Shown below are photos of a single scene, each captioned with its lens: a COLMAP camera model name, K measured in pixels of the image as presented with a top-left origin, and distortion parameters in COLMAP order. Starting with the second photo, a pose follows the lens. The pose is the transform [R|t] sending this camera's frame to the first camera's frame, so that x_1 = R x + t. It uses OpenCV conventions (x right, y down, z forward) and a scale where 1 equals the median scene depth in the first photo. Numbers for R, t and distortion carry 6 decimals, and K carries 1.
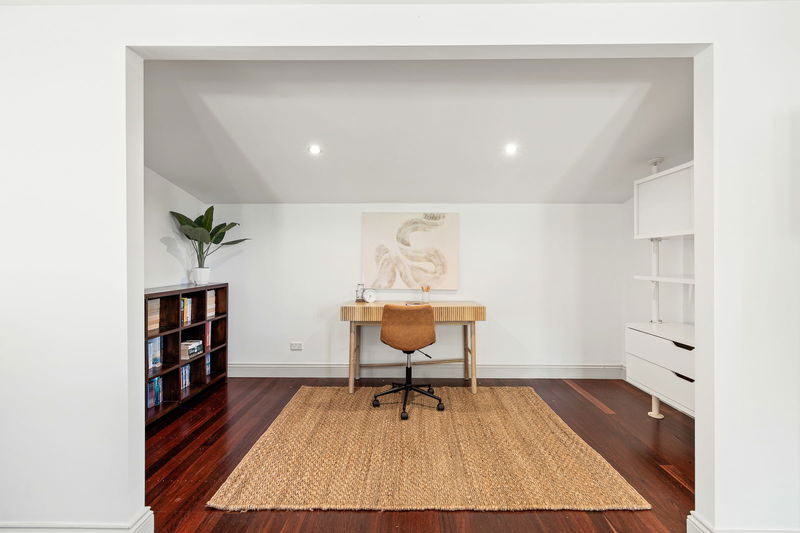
lens RADIAL K [[343.7, 0, 403.3], [0, 343.7, 261.3], [0, 0, 1]] dist [-0.000452, -0.000023]
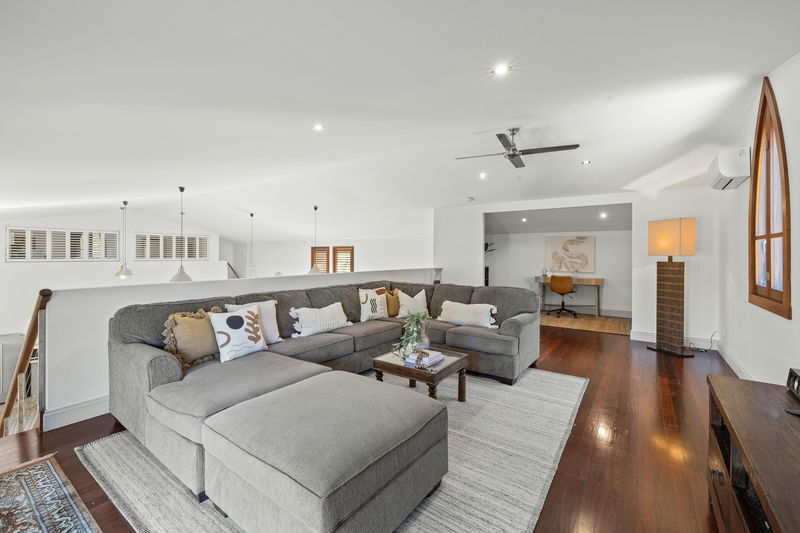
lens RADIAL K [[343.7, 0, 403.3], [0, 343.7, 252.6], [0, 0, 1]] dist [-0.000452, -0.000023]
pose [[0.828949, 0.001780, -0.559321, 0.367024], [-0.004955, 0.999979, -0.004162, -0.024273], [0.559302, 0.006222, 0.828941, -1.395428]]
